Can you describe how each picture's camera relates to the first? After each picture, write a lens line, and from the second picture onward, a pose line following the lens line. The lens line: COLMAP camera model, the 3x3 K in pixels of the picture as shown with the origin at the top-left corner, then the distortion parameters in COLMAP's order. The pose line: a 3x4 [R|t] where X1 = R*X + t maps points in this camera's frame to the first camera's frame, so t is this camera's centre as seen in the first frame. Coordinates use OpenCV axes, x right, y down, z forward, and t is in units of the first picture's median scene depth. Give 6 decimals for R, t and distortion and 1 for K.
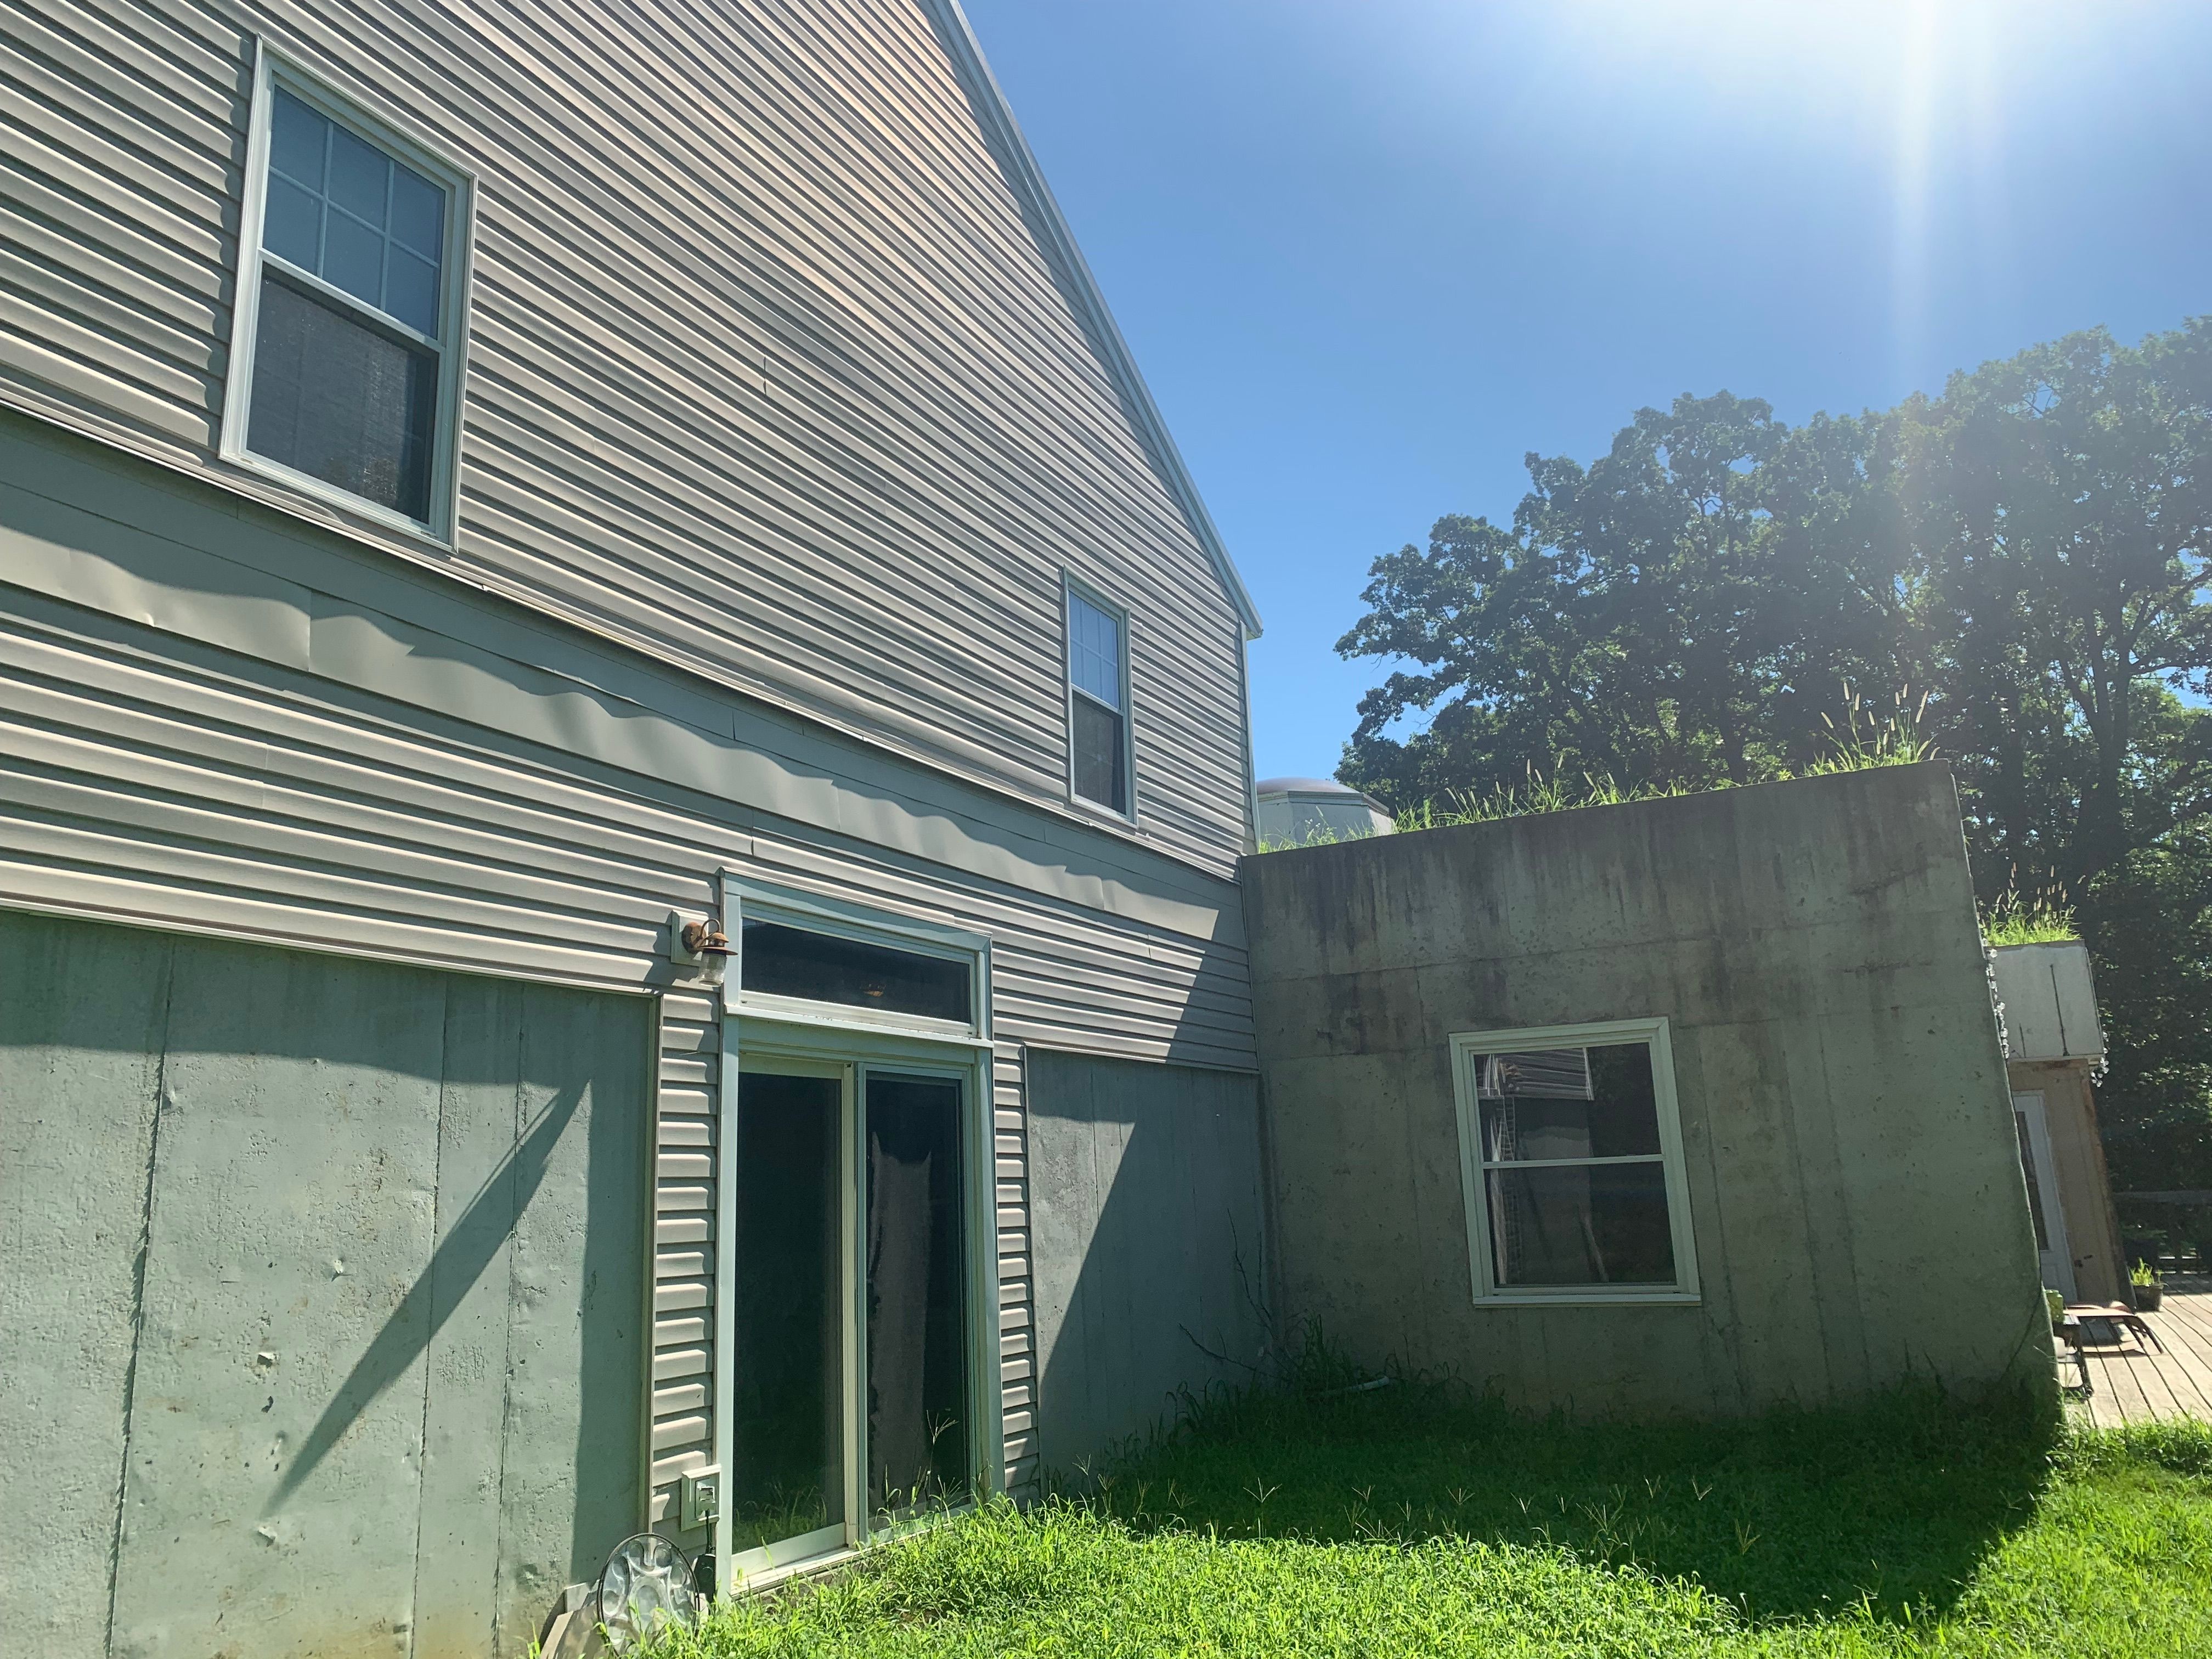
lens RADIAL K [[1683.5, 0, 1100.9], [0, 1683.5, 815.8], [0, 0, 1]] dist [0.075795, -0.091012]
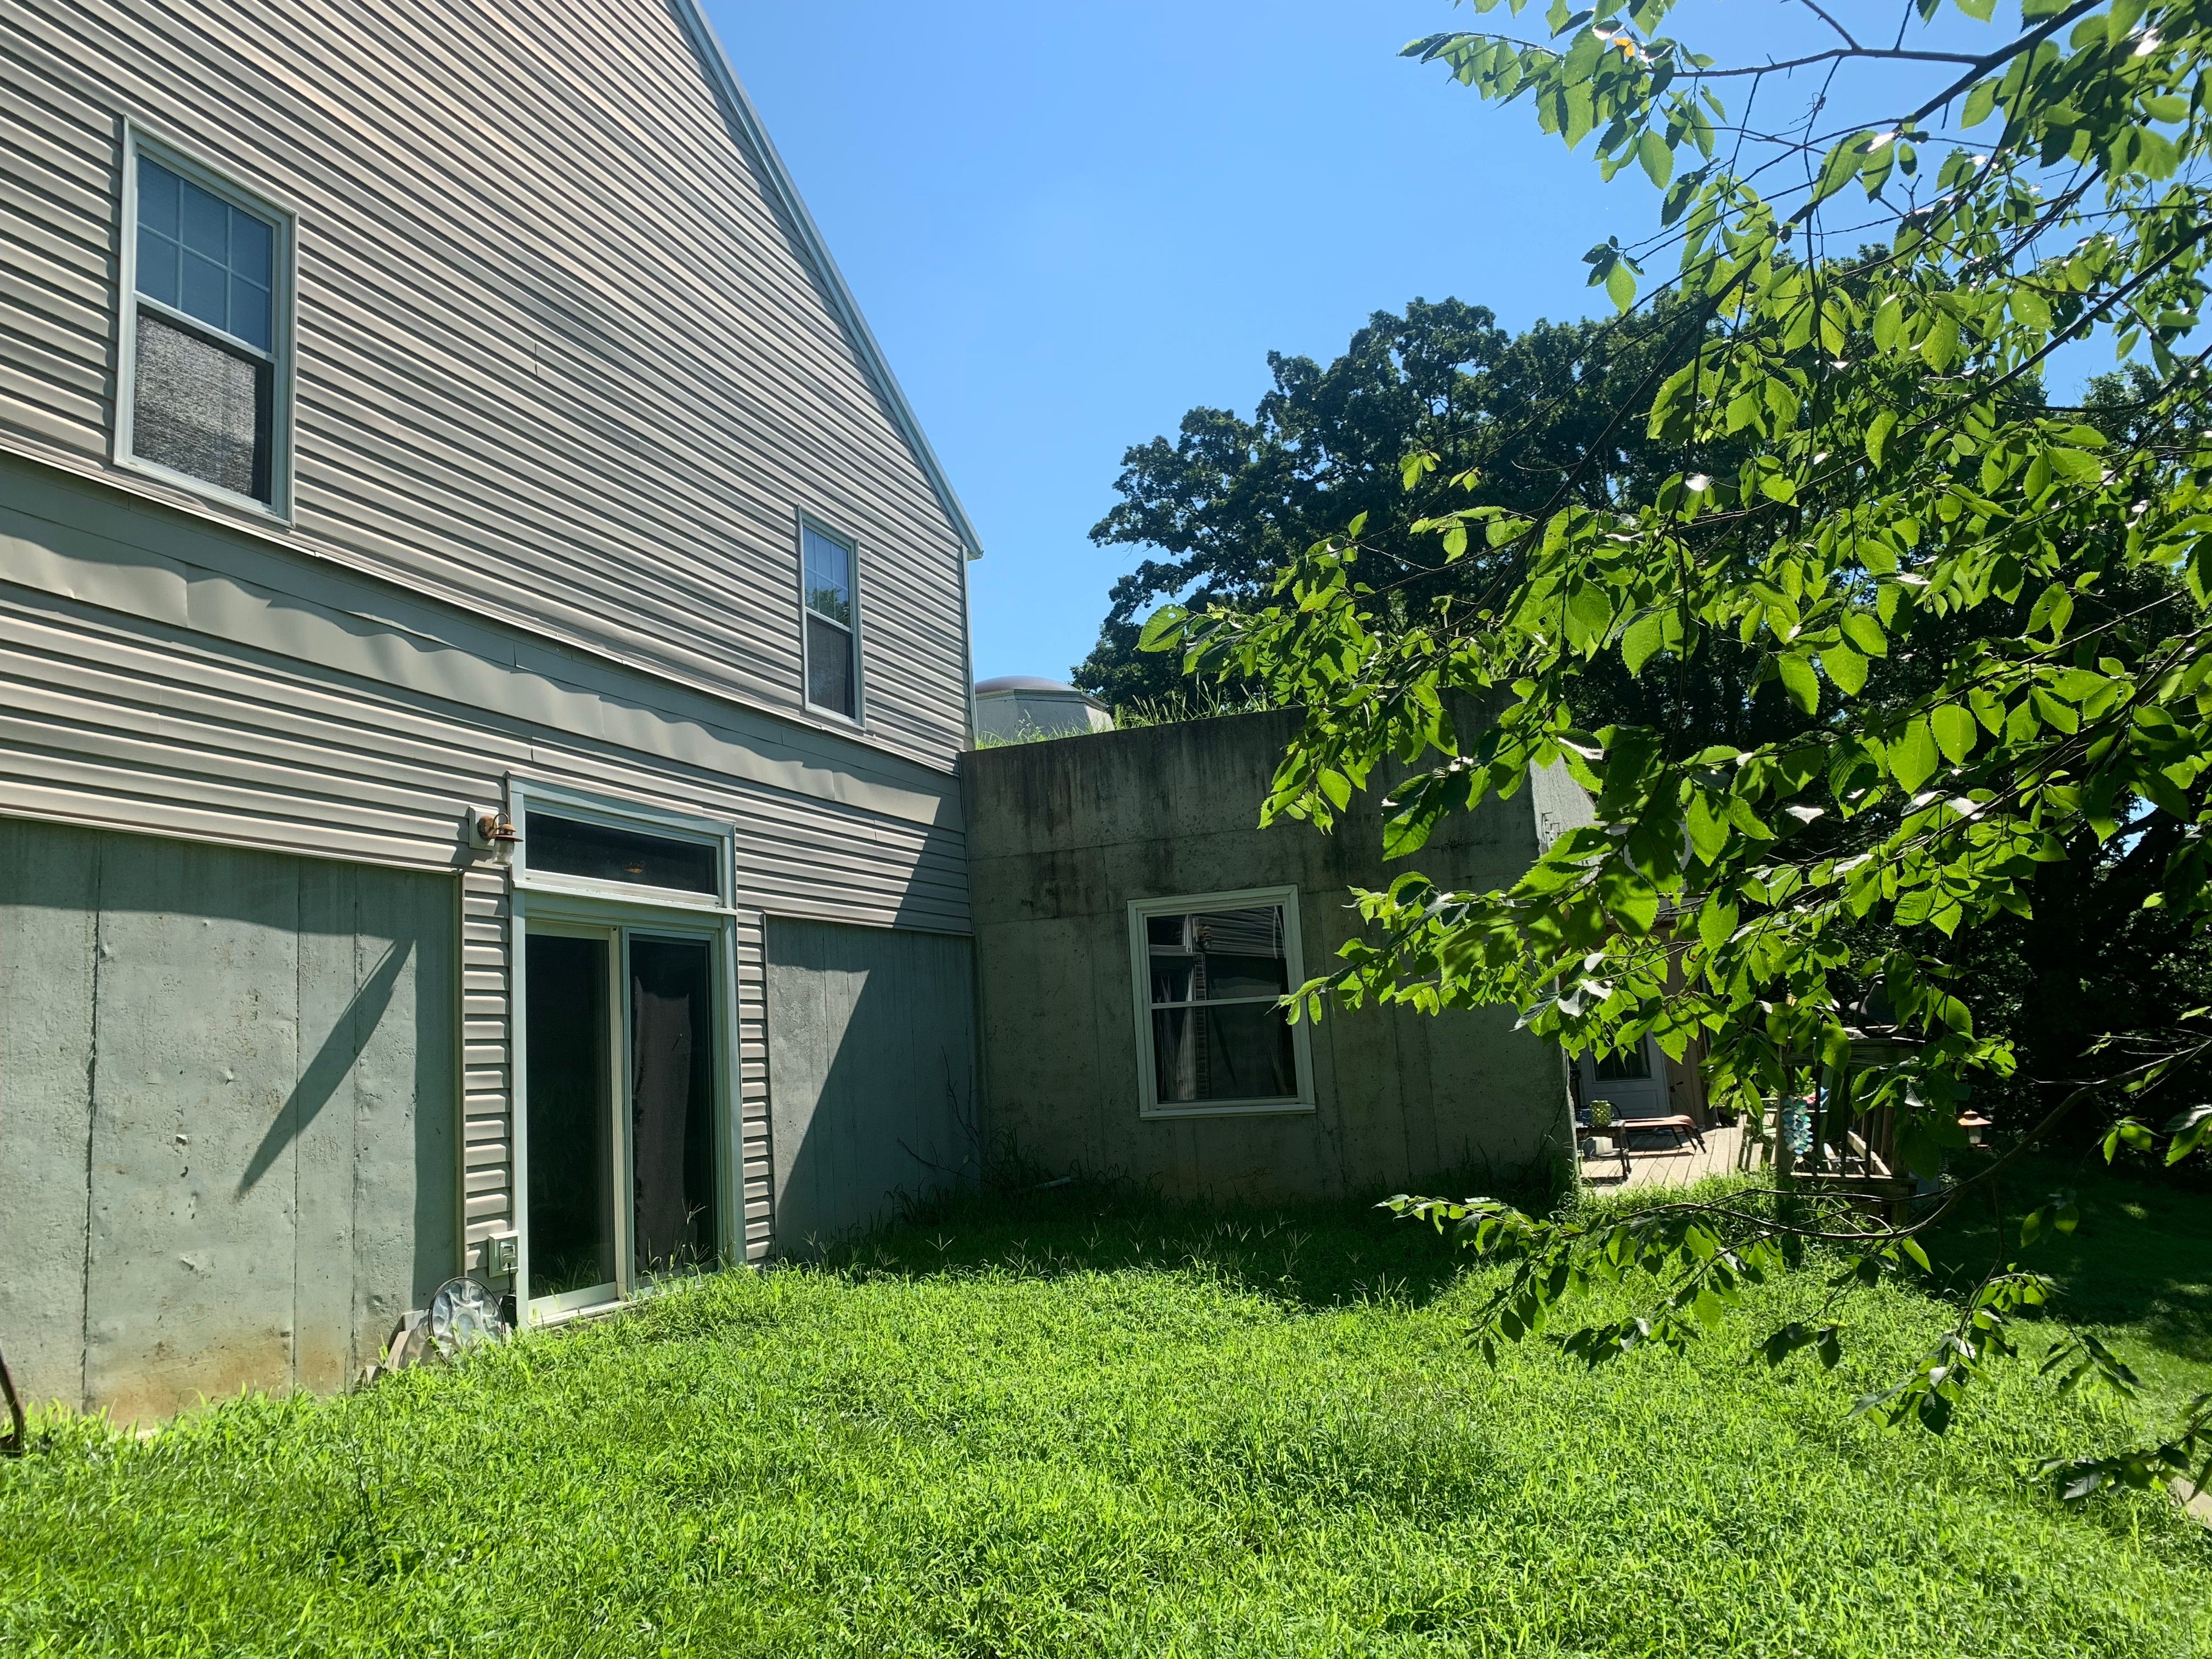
lens RADIAL K [[1724.3, 0, 1094.9], [0, 1724.3, 796.1], [0, 0, 1]] dist [0.082043, -0.103348]
pose [[0.991787, -0.001187, 0.127893, 0.038242], [-0.006844, 0.998032, 0.062335, -0.032481], [-0.127715, -0.062698, 0.989827, -0.310274]]
